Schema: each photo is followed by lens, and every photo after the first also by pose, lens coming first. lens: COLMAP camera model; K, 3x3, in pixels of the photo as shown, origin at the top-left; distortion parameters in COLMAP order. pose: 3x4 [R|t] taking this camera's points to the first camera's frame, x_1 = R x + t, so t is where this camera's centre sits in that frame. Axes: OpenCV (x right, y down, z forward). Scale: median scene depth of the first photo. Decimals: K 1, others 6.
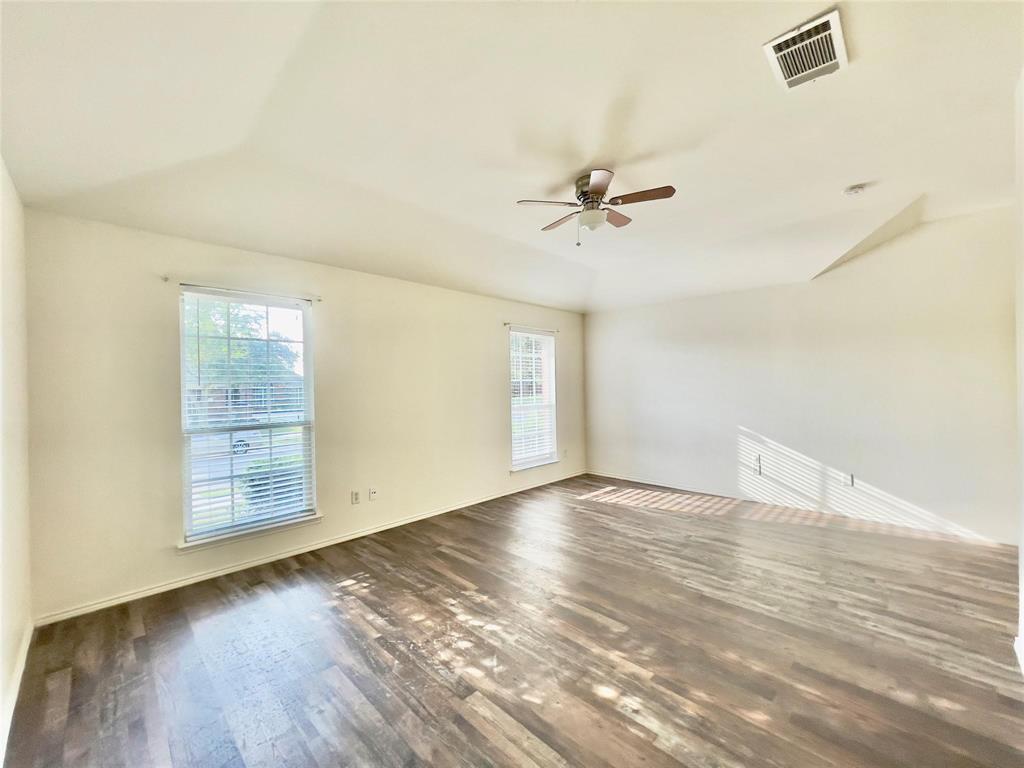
lens RADIAL K [[417.2, 0, 512.0], [0, 417.2, 384.0], [0, 0, 1]] dist [-0.008370, -0.000117]
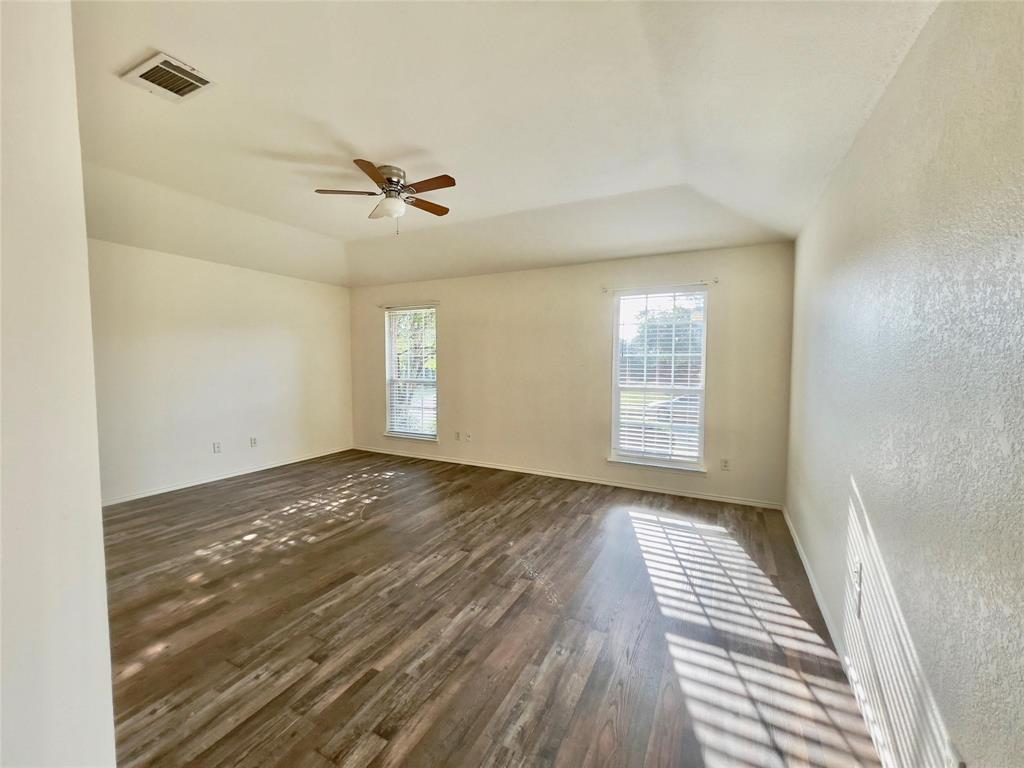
lens RADIAL K [[417.2, 0, 512.0], [0, 417.2, 384.0], [0, 0, 1]] dist [-0.008370, -0.000117]
pose [[0.293089, 0.069547, -0.953552, 1.528046], [-0.005461, 0.997456, 0.071070, -0.019796], [0.956069, -0.015622, 0.292724, 1.098663]]
